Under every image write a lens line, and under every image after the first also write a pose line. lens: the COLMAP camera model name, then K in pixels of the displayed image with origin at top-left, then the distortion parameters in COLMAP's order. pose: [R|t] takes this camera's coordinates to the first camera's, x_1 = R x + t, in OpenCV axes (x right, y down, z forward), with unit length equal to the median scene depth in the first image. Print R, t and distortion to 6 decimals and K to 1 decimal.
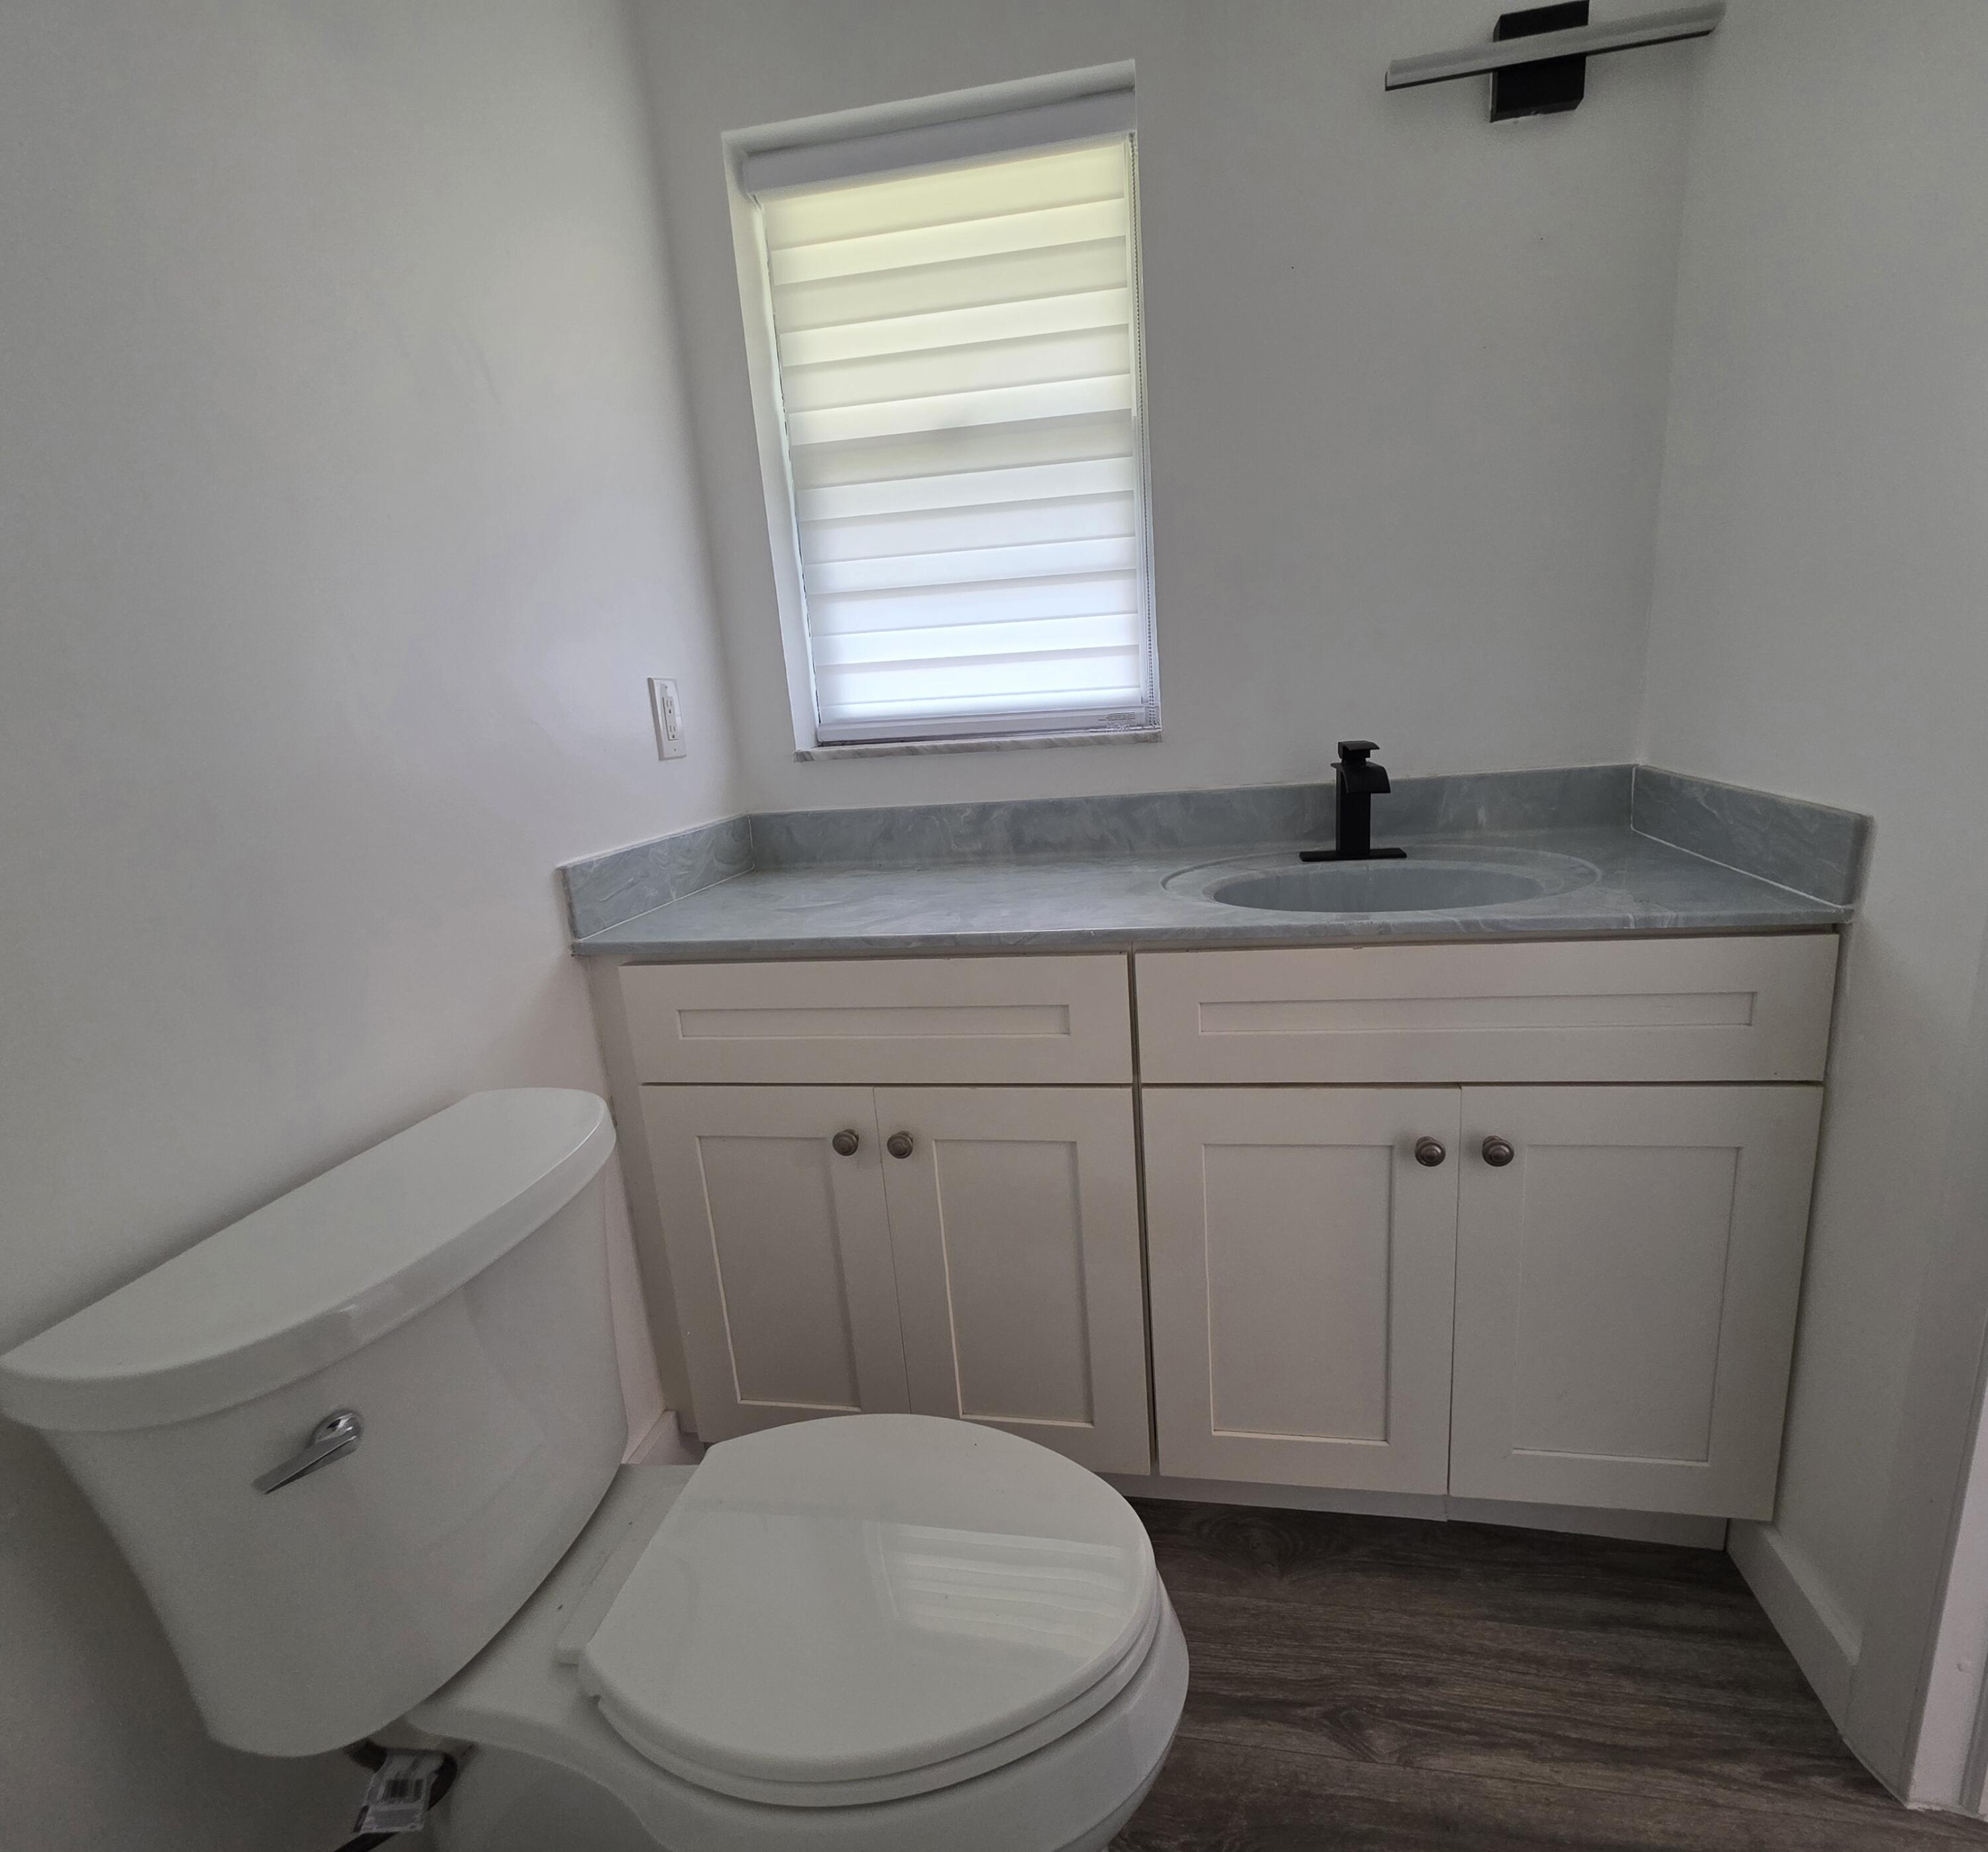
lens RADIAL K [[994.4, 0, 1006.2], [0, 994.4, 929.4], [0, 0, 1]] dist [0.011401, 0.000092]
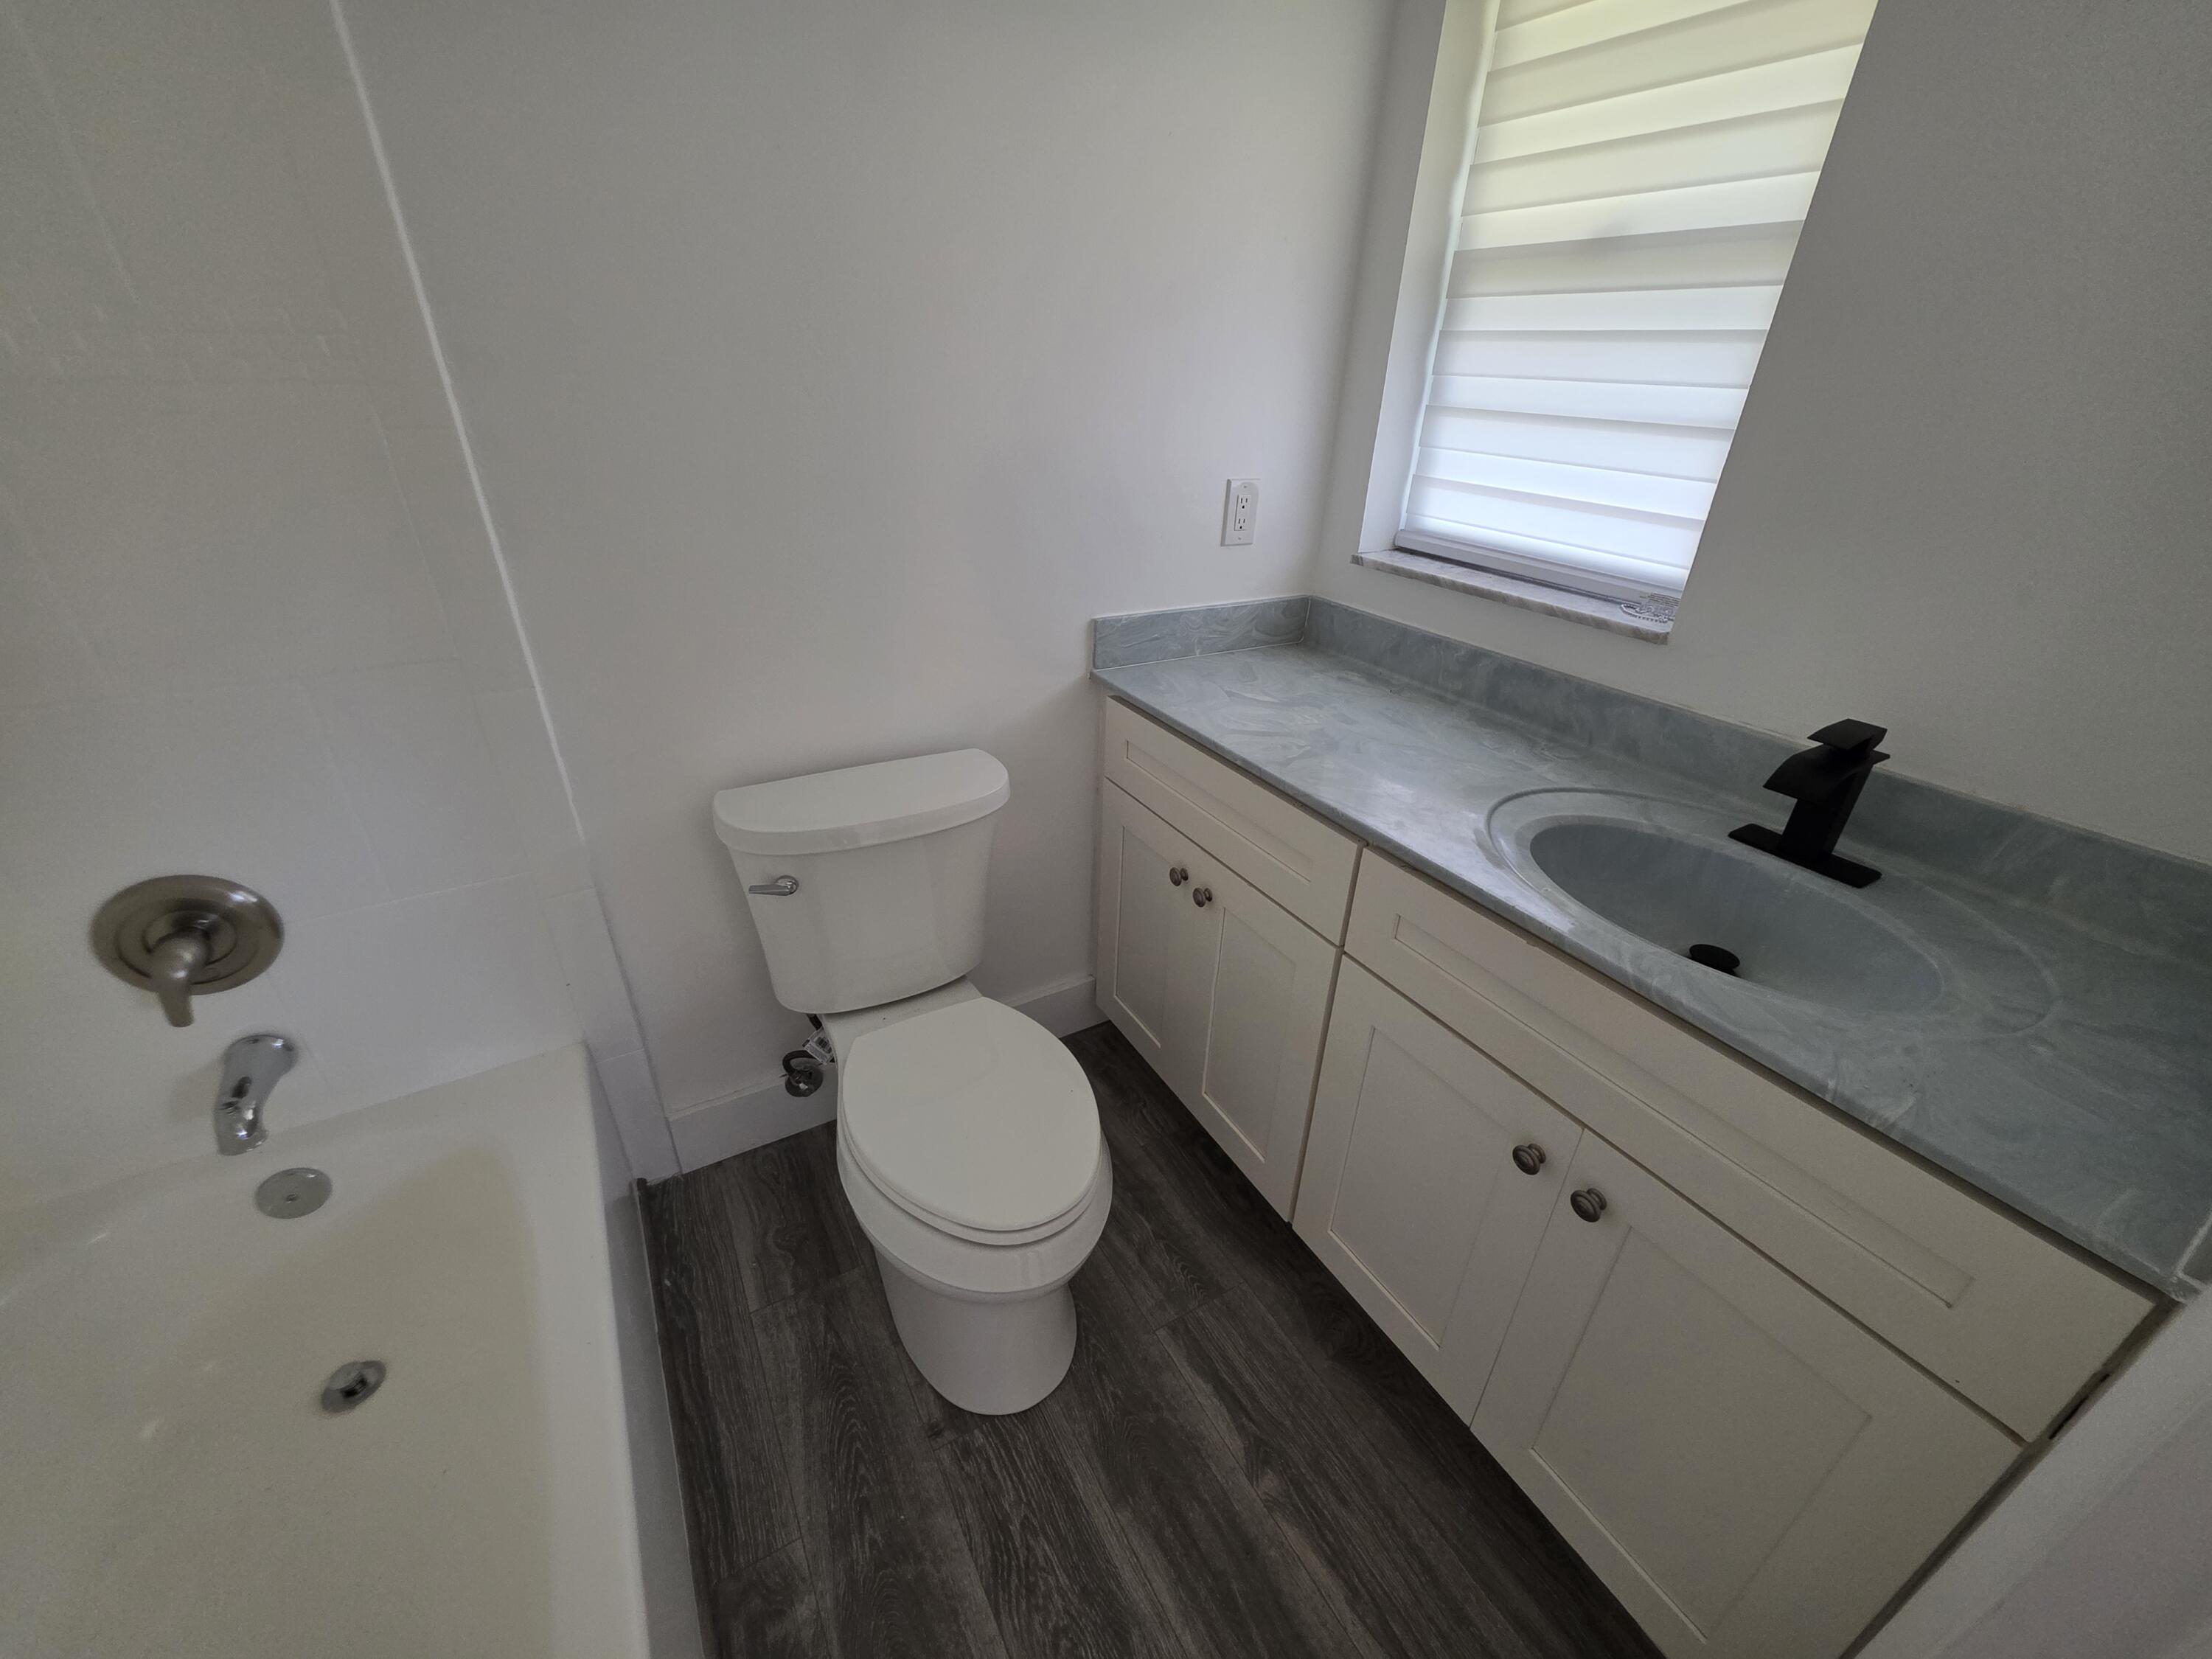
lens RADIAL K [[879.7, 0, 1108.6], [0, 879.7, 818.4], [0, 0, 1]] dist [0.003787, 0.000325]
pose [[0.642805, 0.421072, -0.639922, 0.501939], [-0.247498, 0.904732, 0.346706, -0.244491], [0.724946, -0.064485, 0.685781, 0.113540]]
